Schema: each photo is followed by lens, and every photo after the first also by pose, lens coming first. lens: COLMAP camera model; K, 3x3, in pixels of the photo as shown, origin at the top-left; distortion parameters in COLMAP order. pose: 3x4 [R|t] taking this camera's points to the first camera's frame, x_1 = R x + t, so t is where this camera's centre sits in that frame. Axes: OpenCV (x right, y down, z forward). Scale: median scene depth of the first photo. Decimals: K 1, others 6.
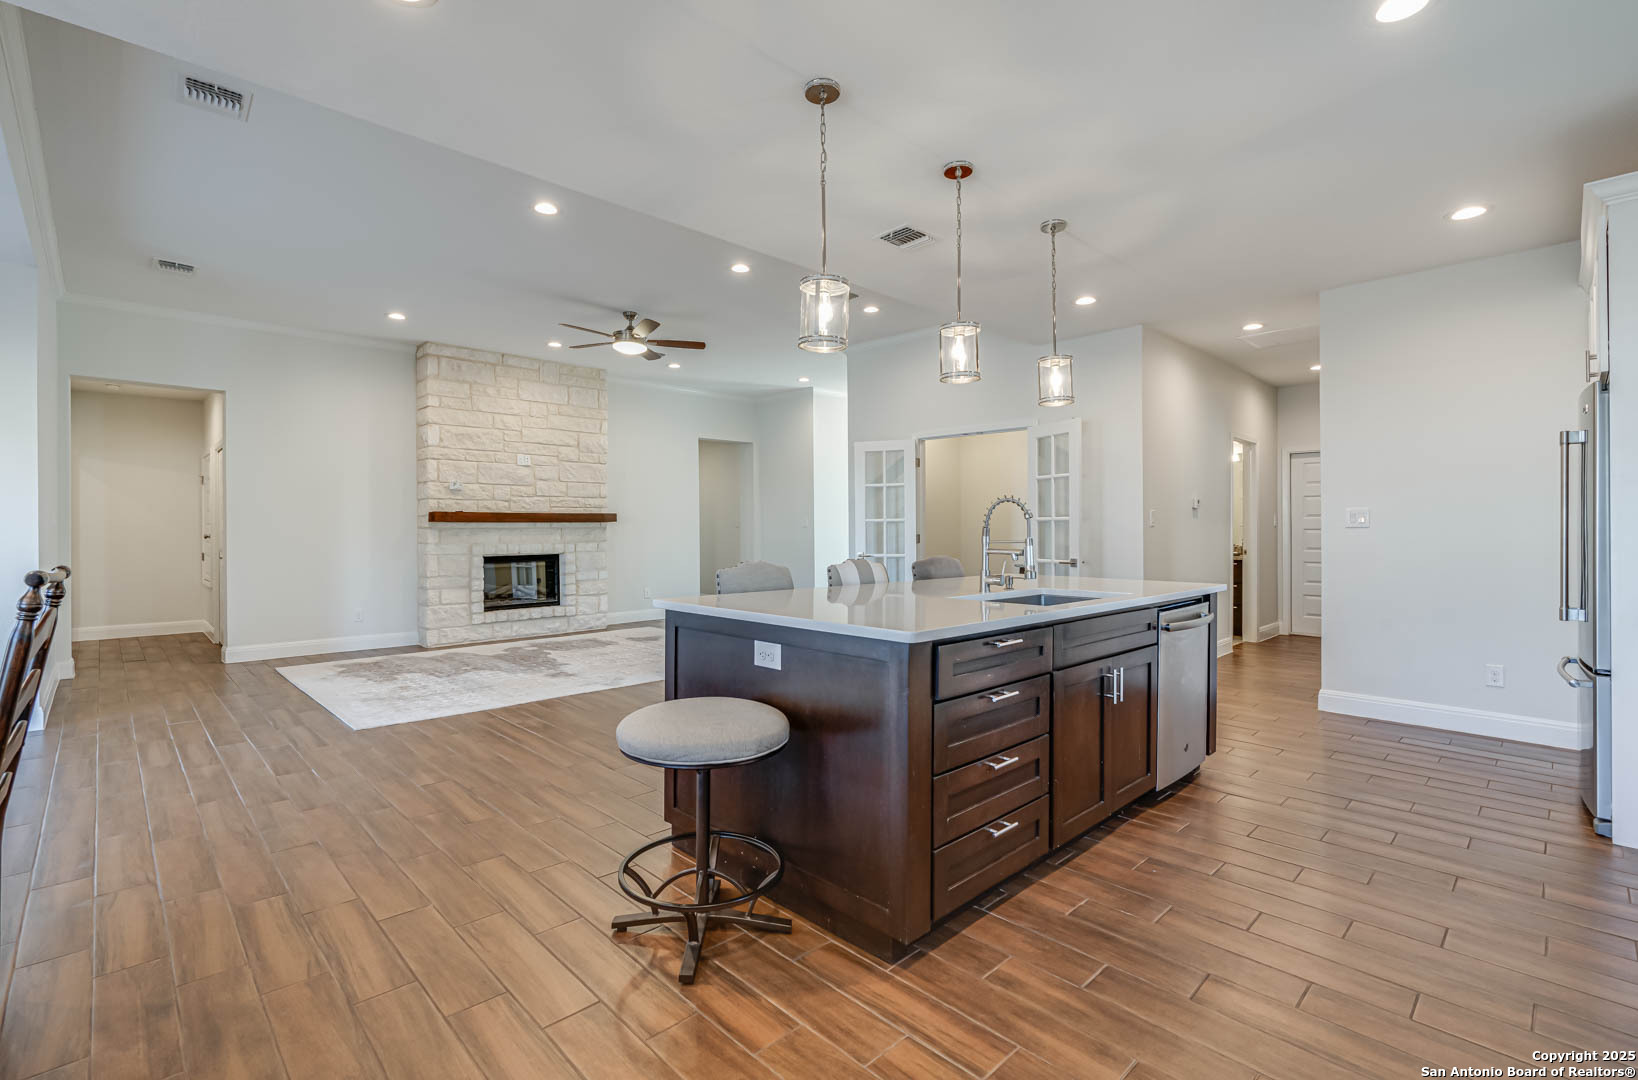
lens RADIAL K [[733.9, 0, 812.3], [0, 733.9, 530.1], [0, 0, 1]] dist [-0.002057, 0.000288]
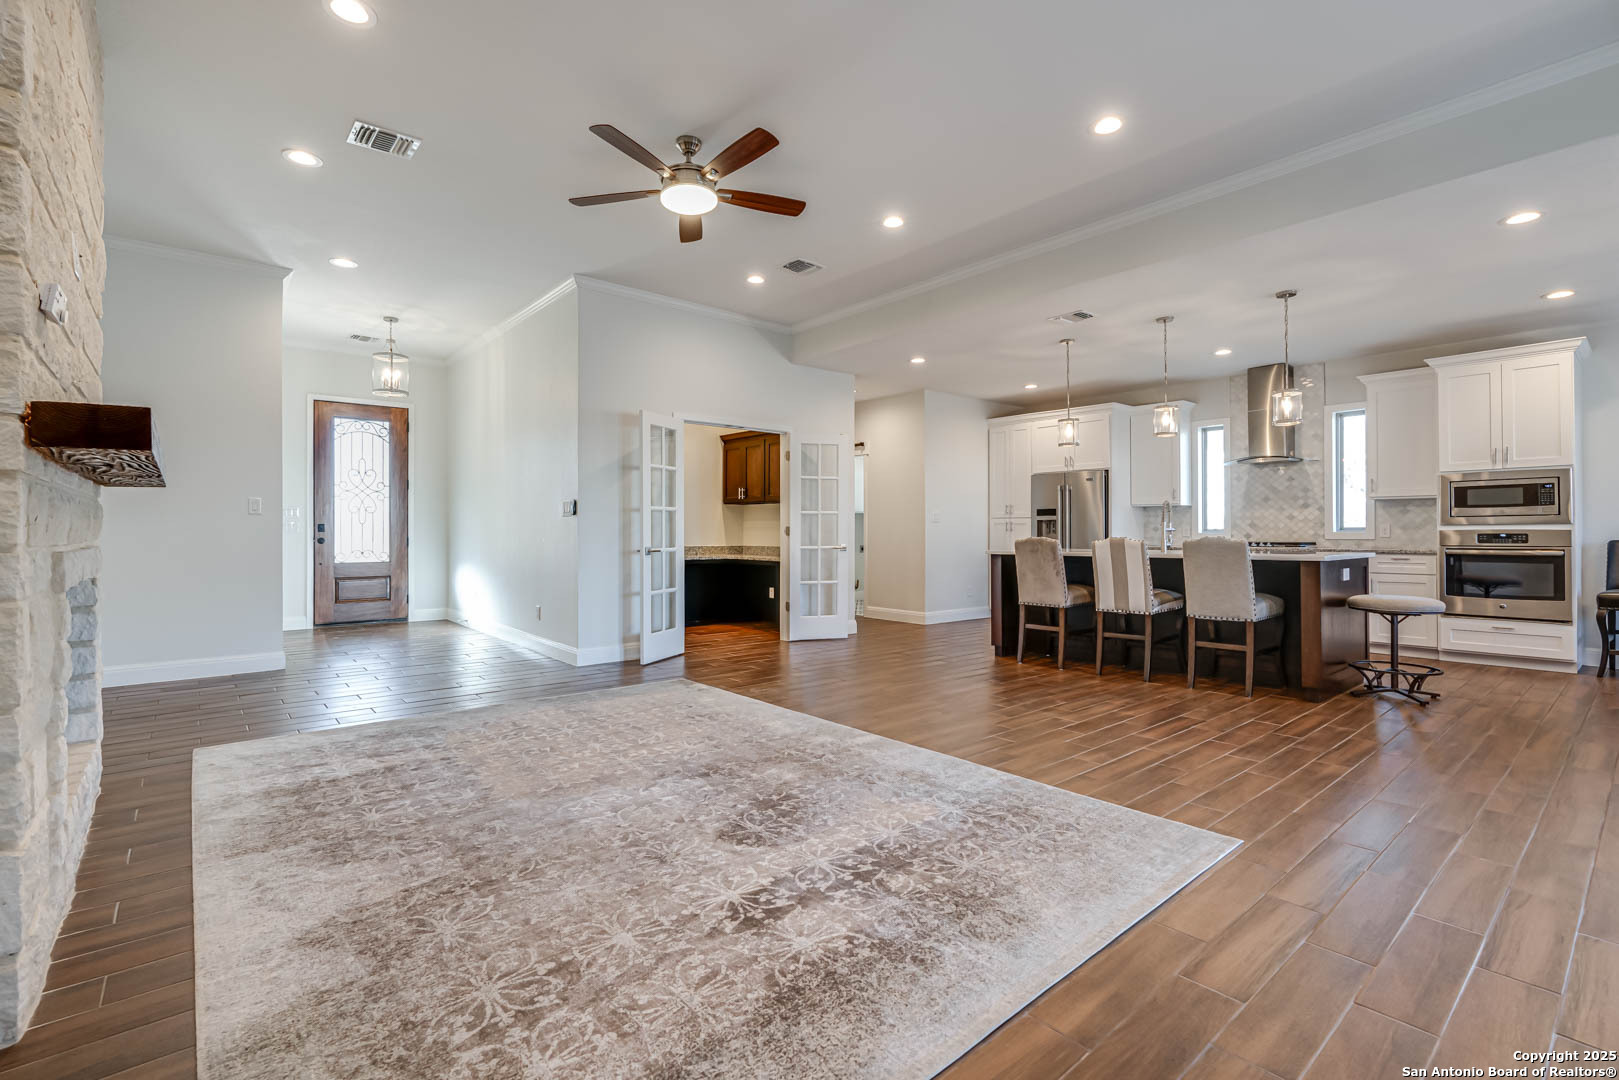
lens RADIAL K [[732.0, 0, 798.0], [0, 732.0, 527.2], [0, 0, 1]] dist [-0.002012, 0.001192]
pose [[0.073651, 0.007462, 0.997256, -0.726312], [0.001684, 0.999970, -0.007606, 0.015013], [-0.997283, 0.002239, 0.073637, 0.771735]]
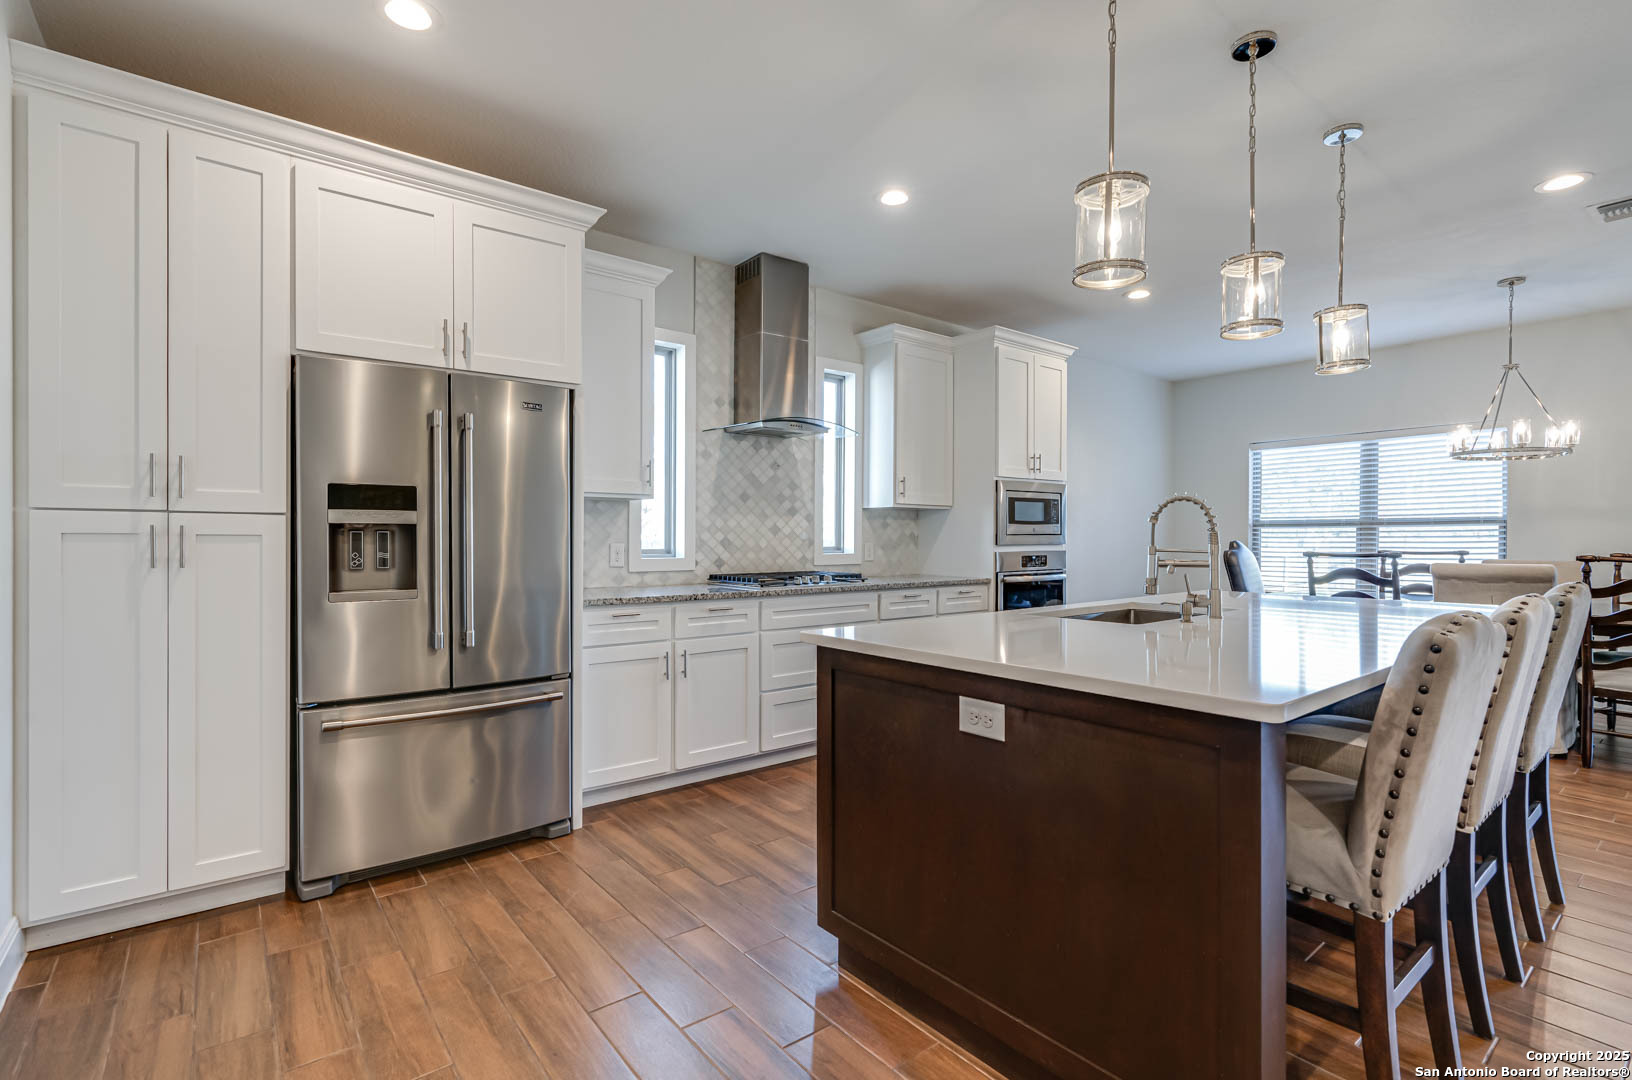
lens RADIAL K [[761.2, 0, 806.3], [0, 761.2, 542.8], [0, 0, 1]] dist [-0.002838, -0.000365]
pose [[-0.995097, -0.000466, 0.098904, 0.249812], [0.000113, 0.999983, 0.005852, 0.001628], [-0.098905, 0.005835, -0.995080, 0.785787]]
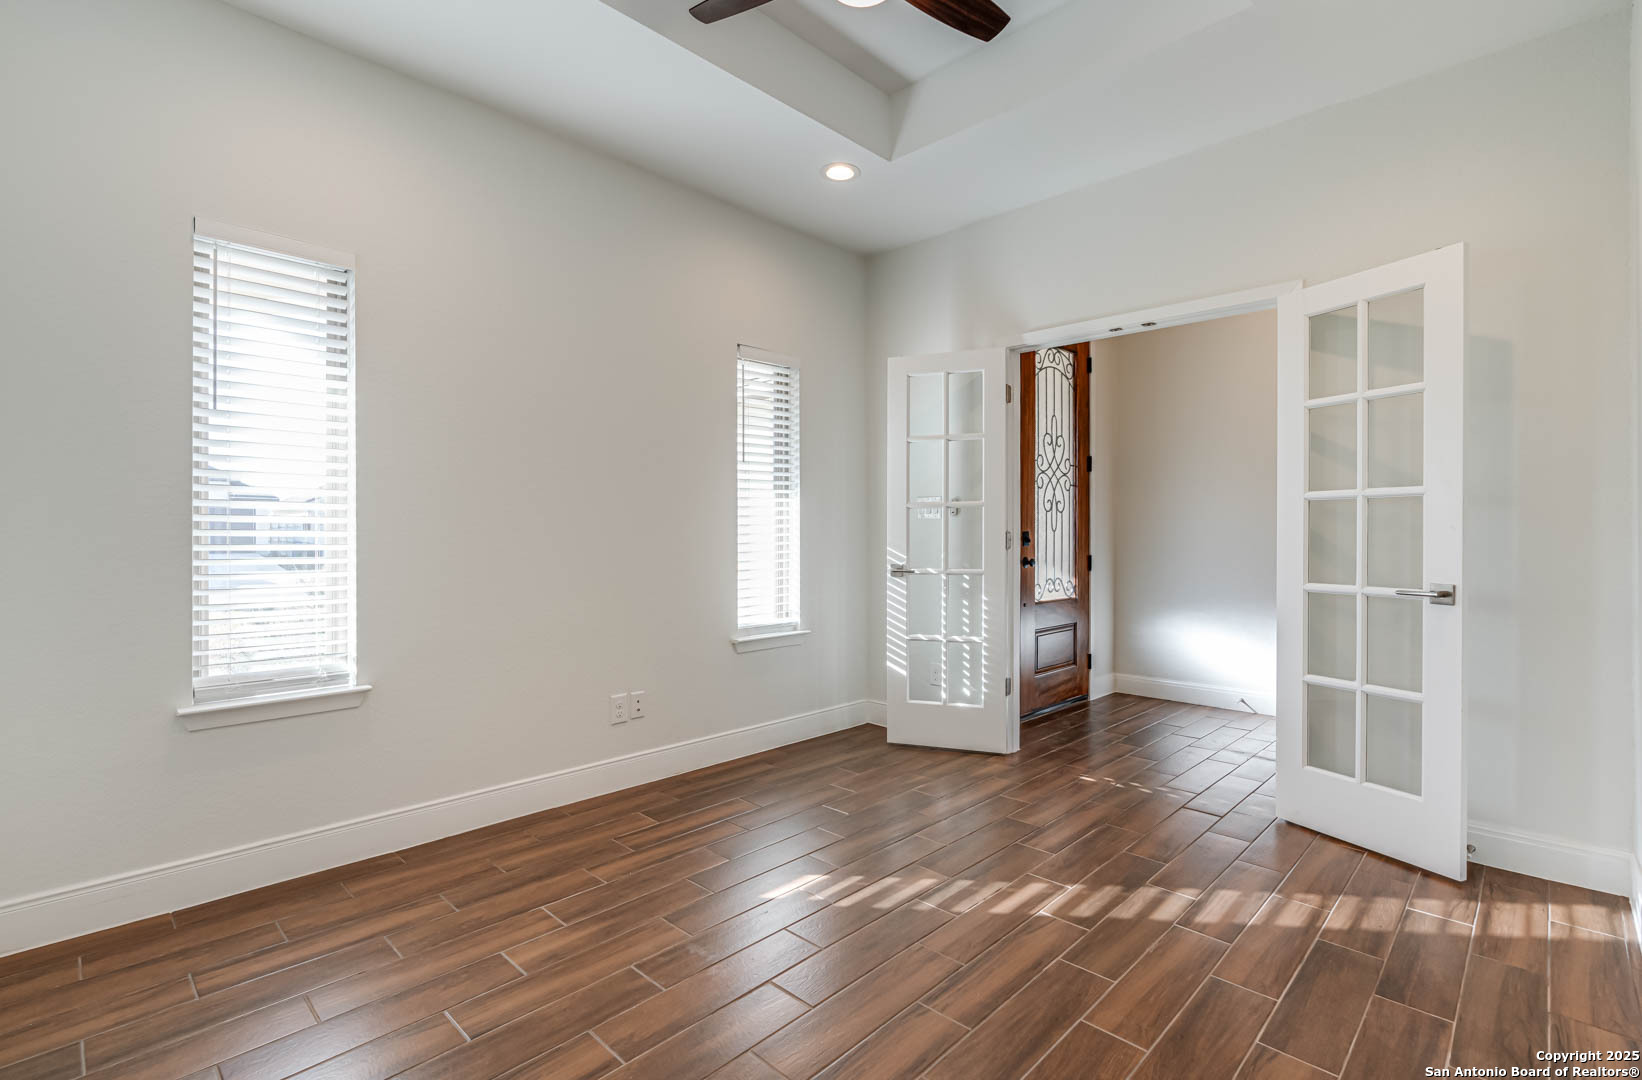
lens RADIAL K [[765.9, 0, 811.2], [0, 765.9, 542.8], [0, 0, 1]] dist [-0.002838, -0.000365]
pose [[0.999470, 0.003566, 0.032358, -0.013590], [-0.003707, 0.999984, 0.004321, 0.011347], [-0.032342, -0.004439, 0.999467, 0.453926]]
